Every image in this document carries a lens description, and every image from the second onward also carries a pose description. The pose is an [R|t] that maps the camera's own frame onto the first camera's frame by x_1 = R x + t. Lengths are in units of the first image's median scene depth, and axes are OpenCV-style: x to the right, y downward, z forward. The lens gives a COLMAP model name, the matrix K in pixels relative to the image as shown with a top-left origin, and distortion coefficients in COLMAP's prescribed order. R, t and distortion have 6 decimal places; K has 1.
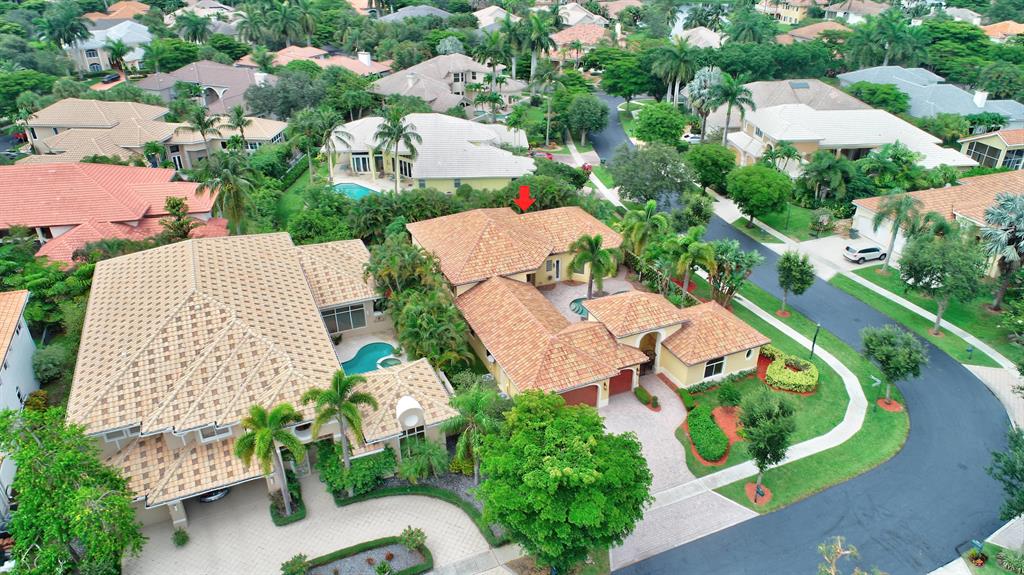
lens RADIAL K [[682.6, 0, 512.0], [0, 682.6, 287.5], [0, 0, 1]] dist [-0.005534, -0.001080]
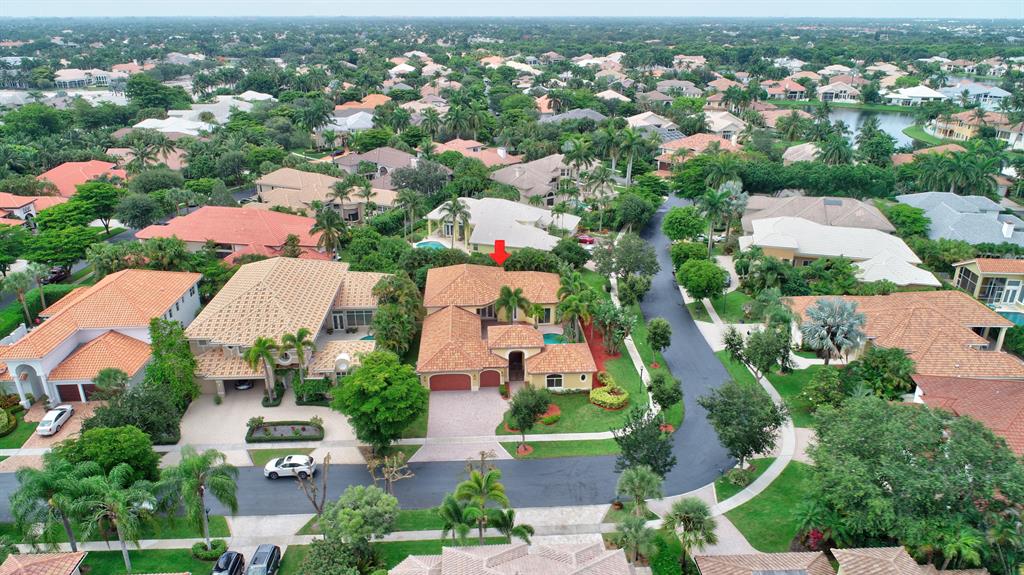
lens RADIAL K [[682.6, 0, 512.0], [0, 682.6, 287.5], [0, 0, 1]] dist [-0.005534, -0.001080]
pose [[0.936857, 0.129159, -0.324988, 0.565999], [-0.164742, 0.982723, -0.084350, 0.048186], [0.308479, 0.132564, 0.941949, -0.393446]]
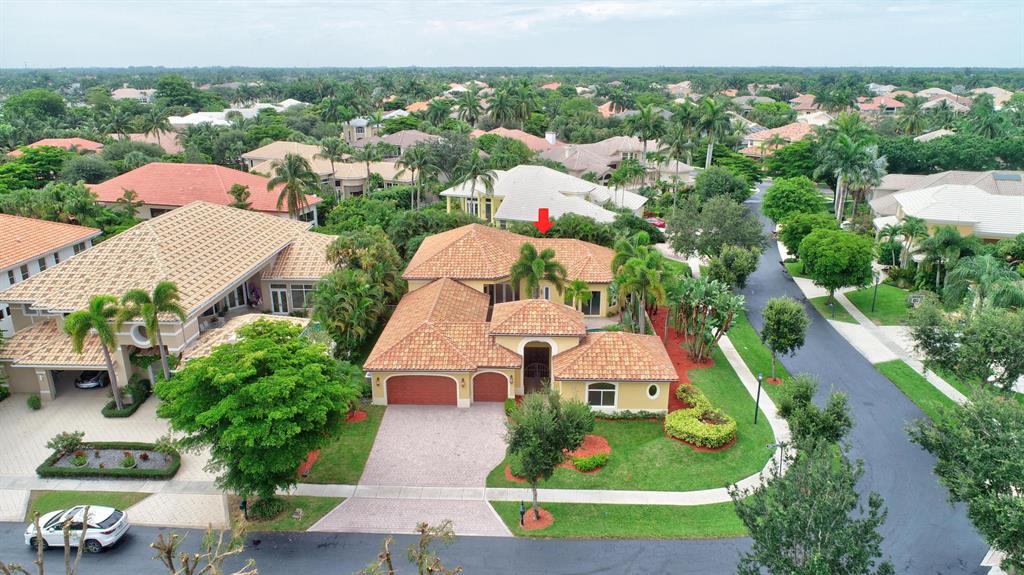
lens RADIAL K [[682.6, 0, 512.0], [0, 682.6, 287.5], [0, 0, 1]] dist [-0.005534, -0.001080]
pose [[0.900649, 0.130676, -0.414434, 0.449180], [-0.202496, 0.970044, -0.134198, 0.104872], [0.384483, 0.204787, 0.900131, 0.139787]]
